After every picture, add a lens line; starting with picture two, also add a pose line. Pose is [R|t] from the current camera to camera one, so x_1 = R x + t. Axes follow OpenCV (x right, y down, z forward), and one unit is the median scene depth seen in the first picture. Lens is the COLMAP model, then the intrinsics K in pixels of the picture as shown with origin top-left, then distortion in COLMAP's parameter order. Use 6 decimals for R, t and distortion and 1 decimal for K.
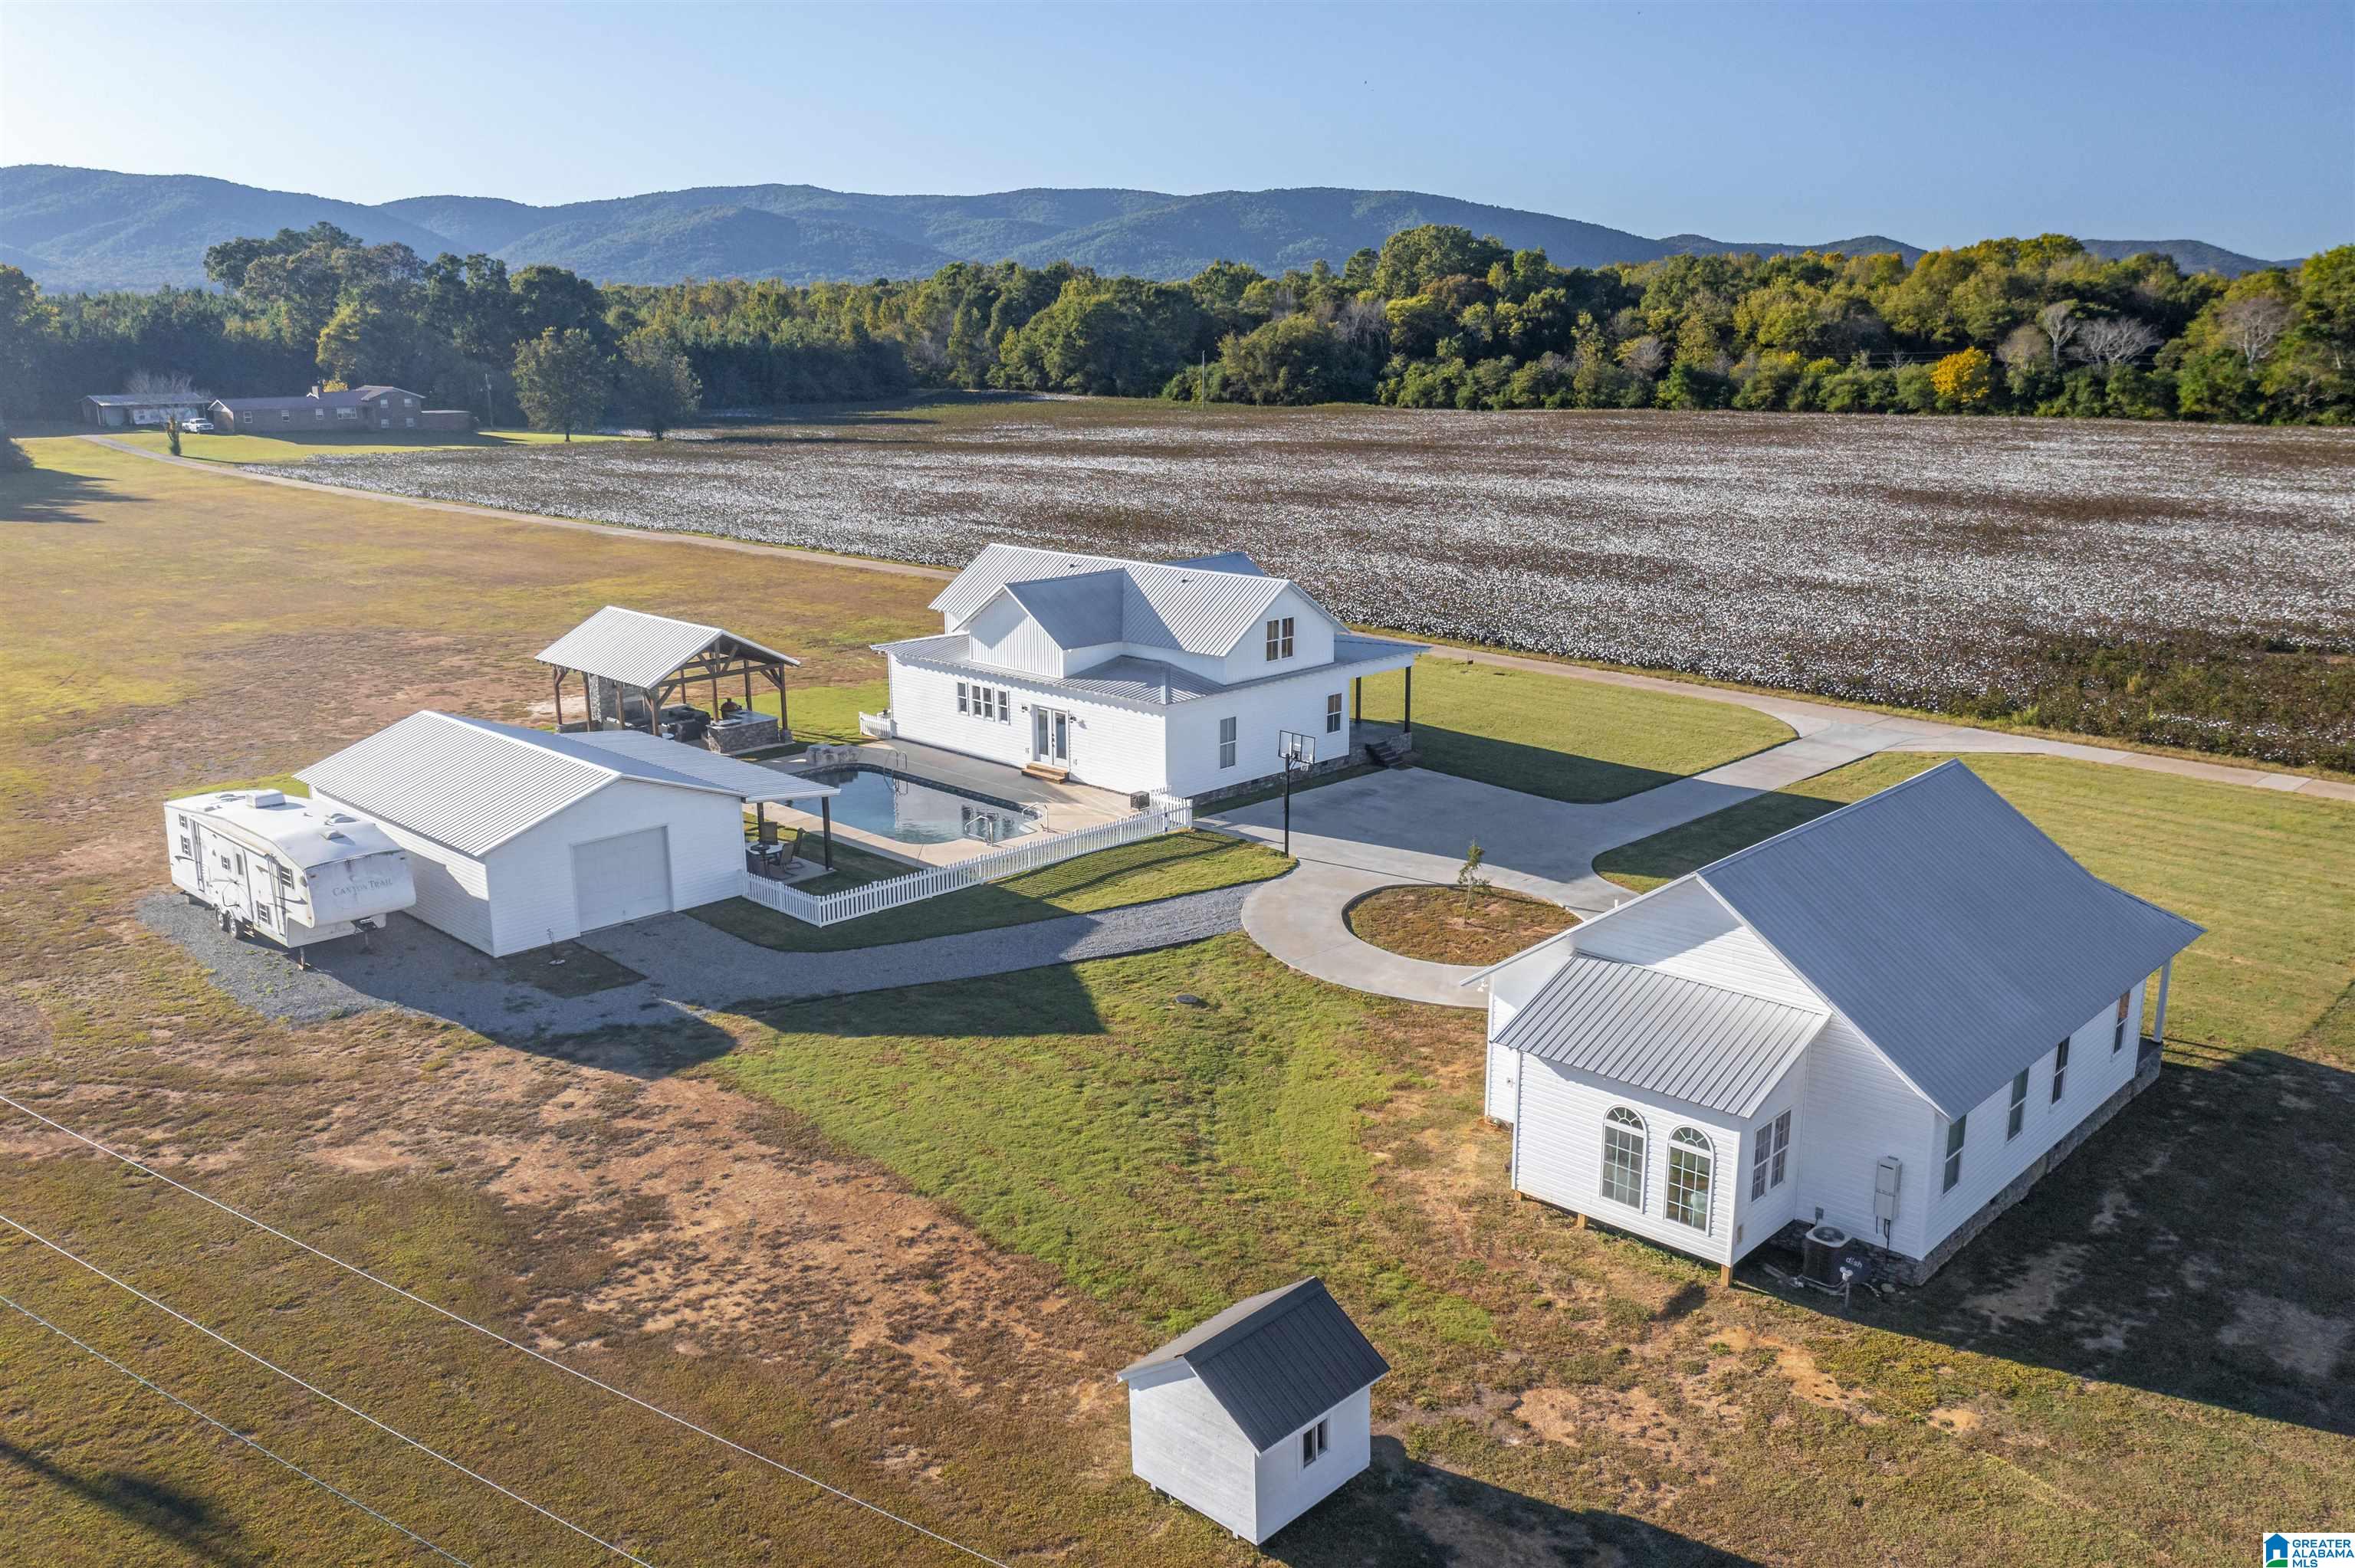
lens RADIAL K [[1870.9, 0, 1176.4], [0, 1870.9, 784.8], [0, 0, 1]] dist [-0.006233, -0.000022]
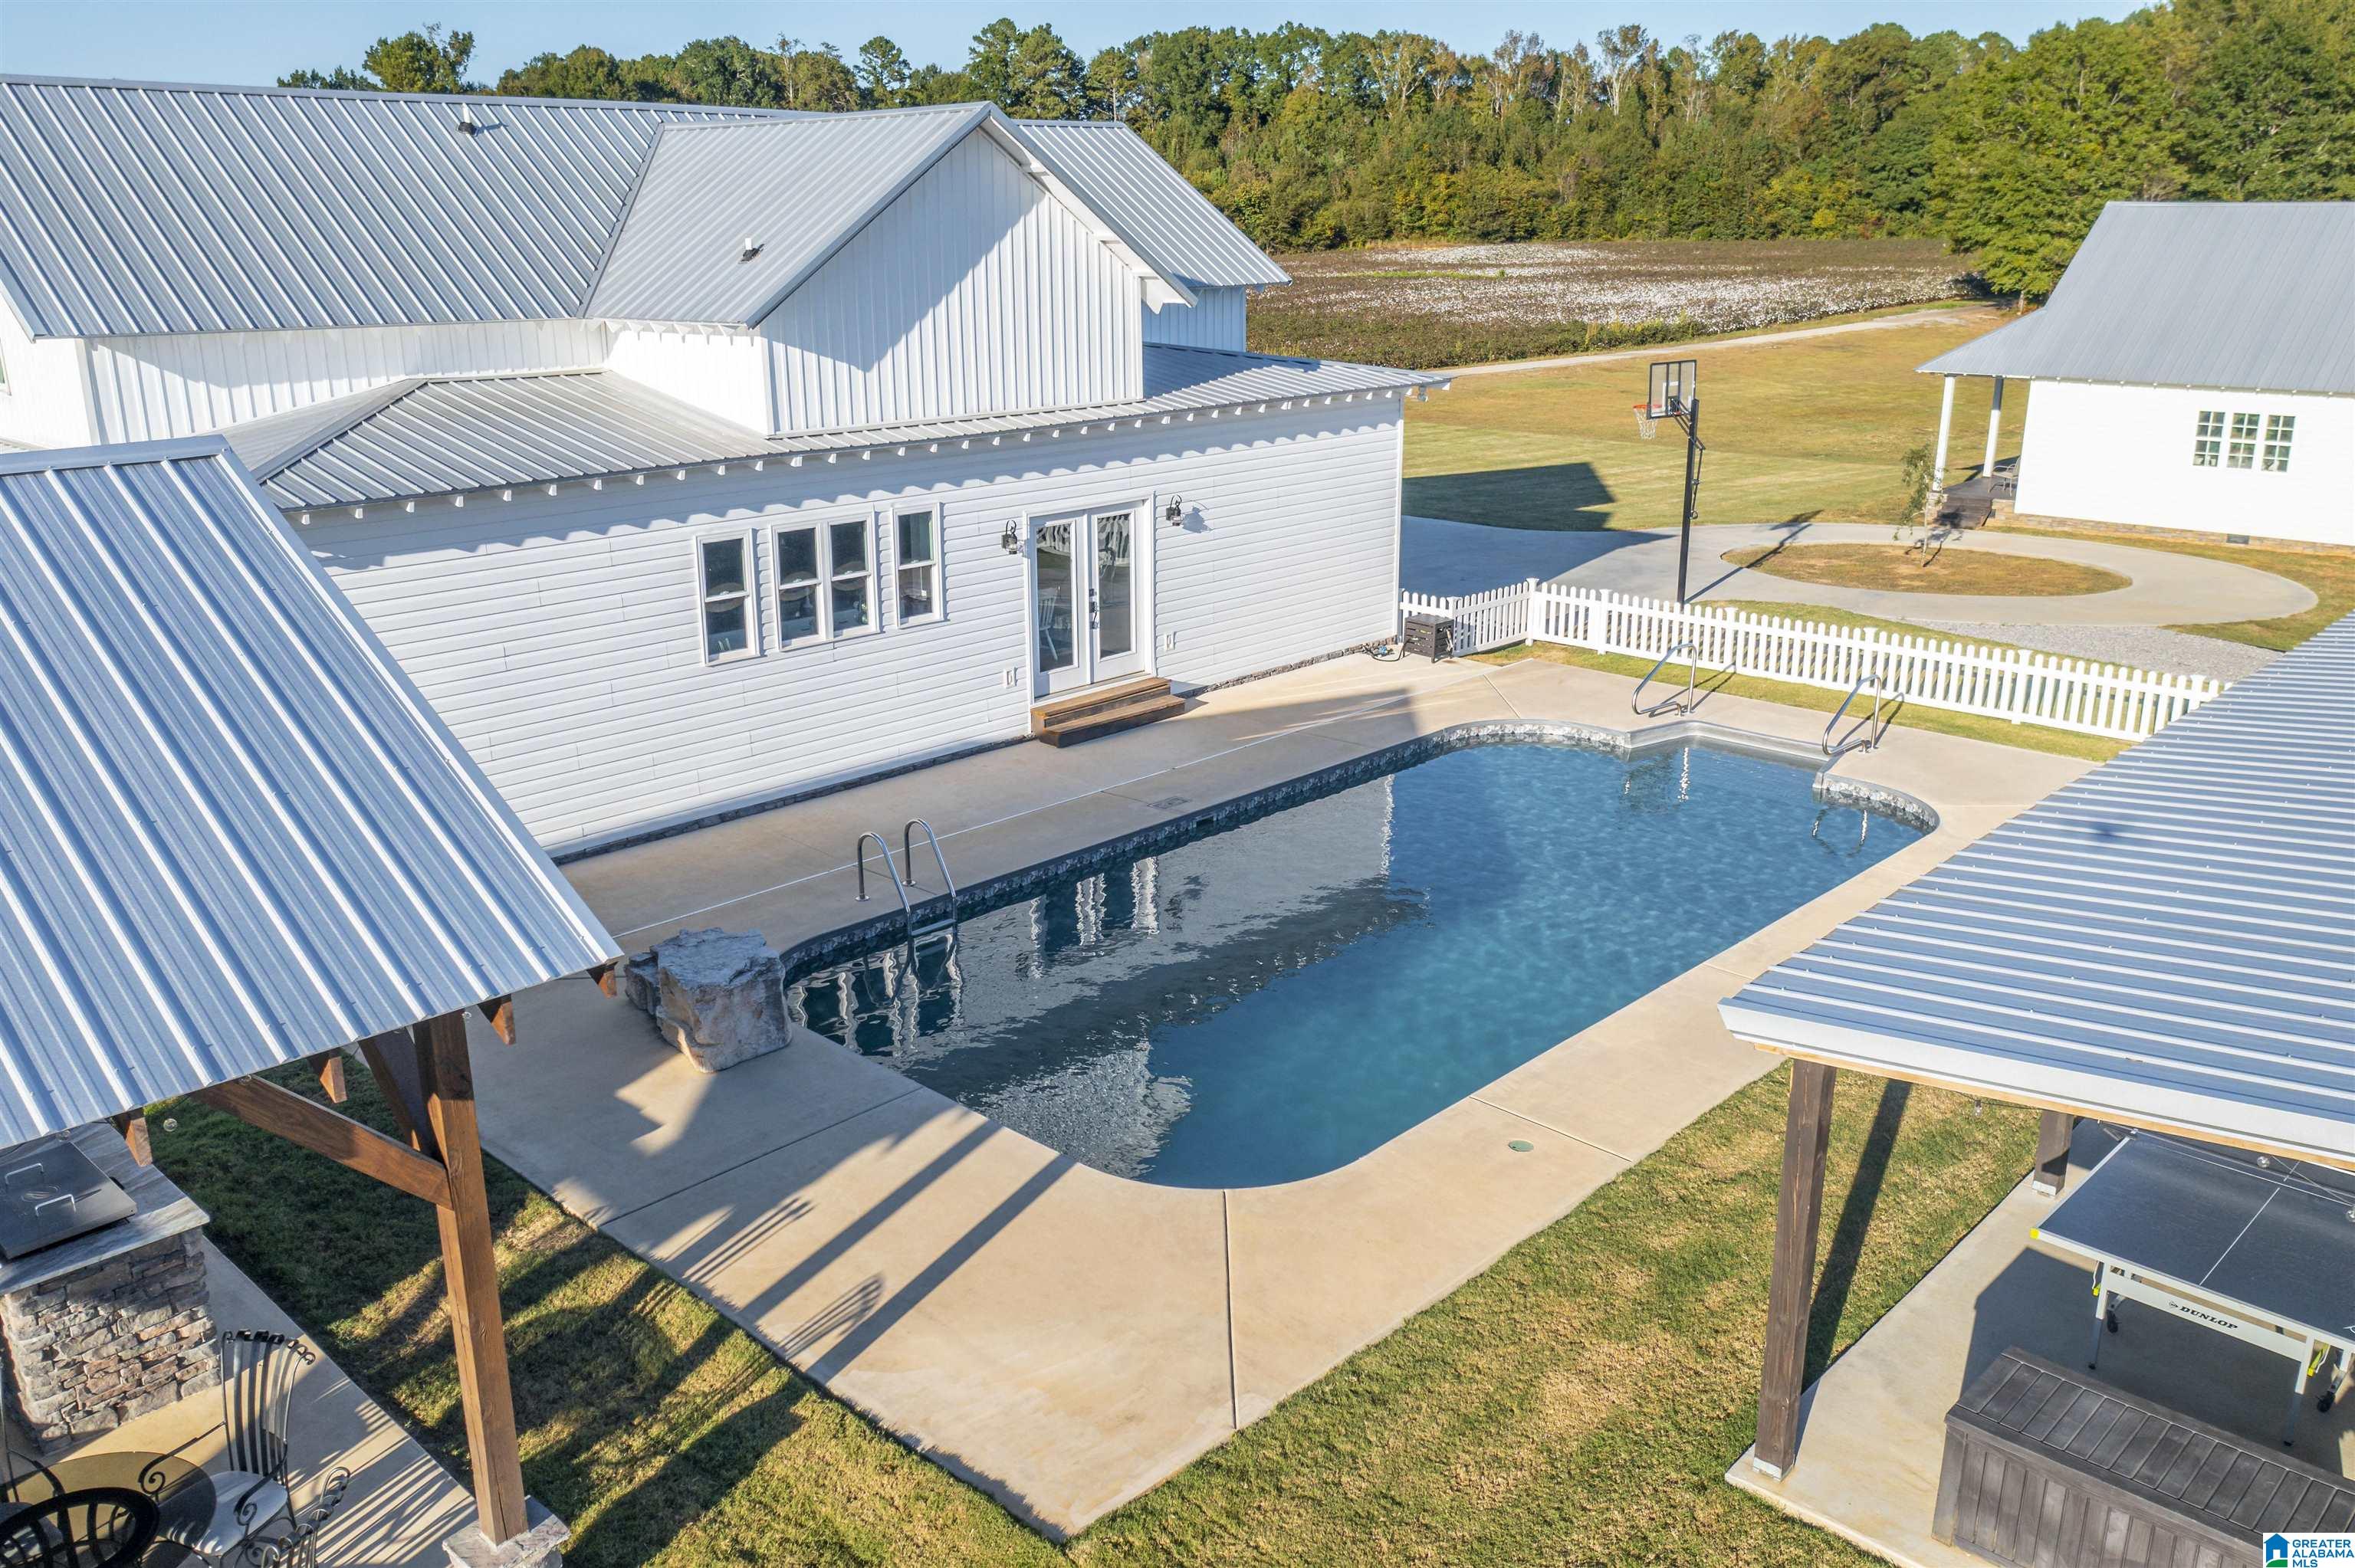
lens RADIAL K [[1870.9, 0, 1196.7], [0, 1870.9, 791.3], [0, 0, 1]] dist [-0.006233, -0.000022]
pose [[-0.027093, -0.290335, 0.956542, -0.392607], [0.245972, 0.925536, 0.287890, -0.084794], [-0.968898, 0.243082, 0.046339, 0.983435]]
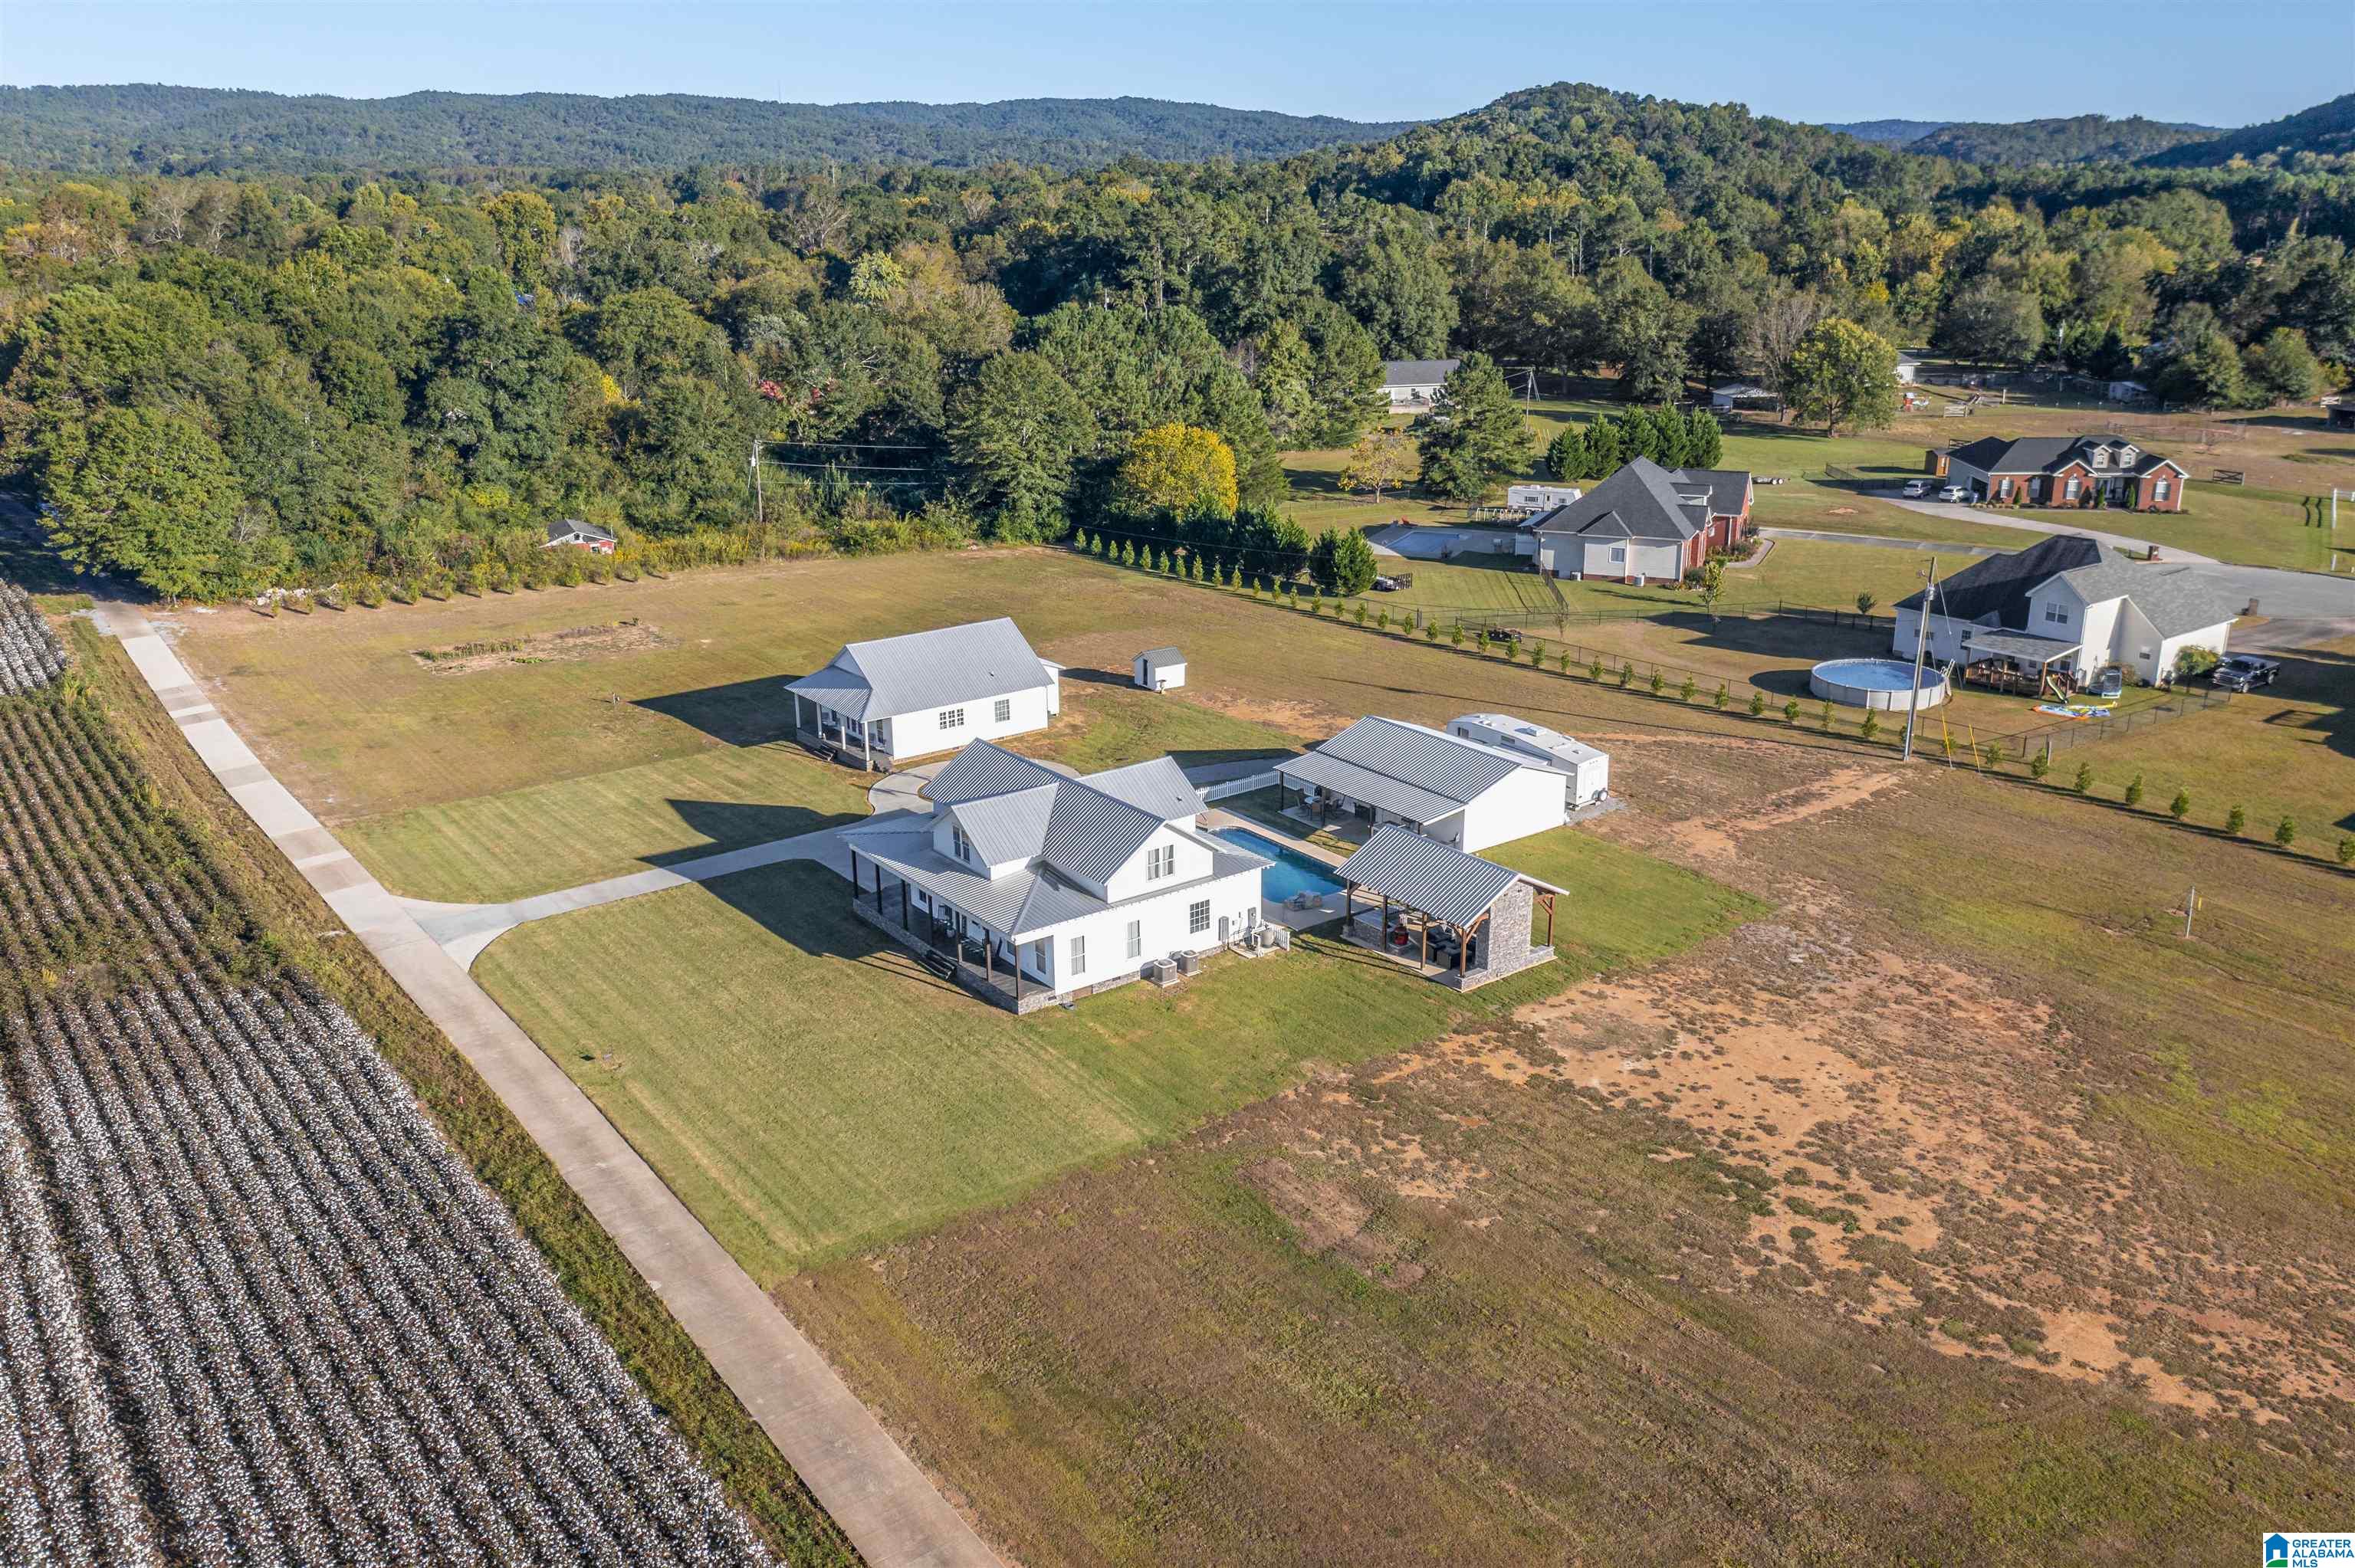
lens RADIAL K [[1870.9, 0, 1174.4], [0, 1870.9, 784.1], [0, 0, 1]] dist [-0.006233, -0.000022]
pose [[-0.988319, -0.030167, 0.149386, -0.304163], [0.054436, 0.845675, 0.530915, -0.826532], [-0.142348, 0.532845, -0.834154, 2.168783]]
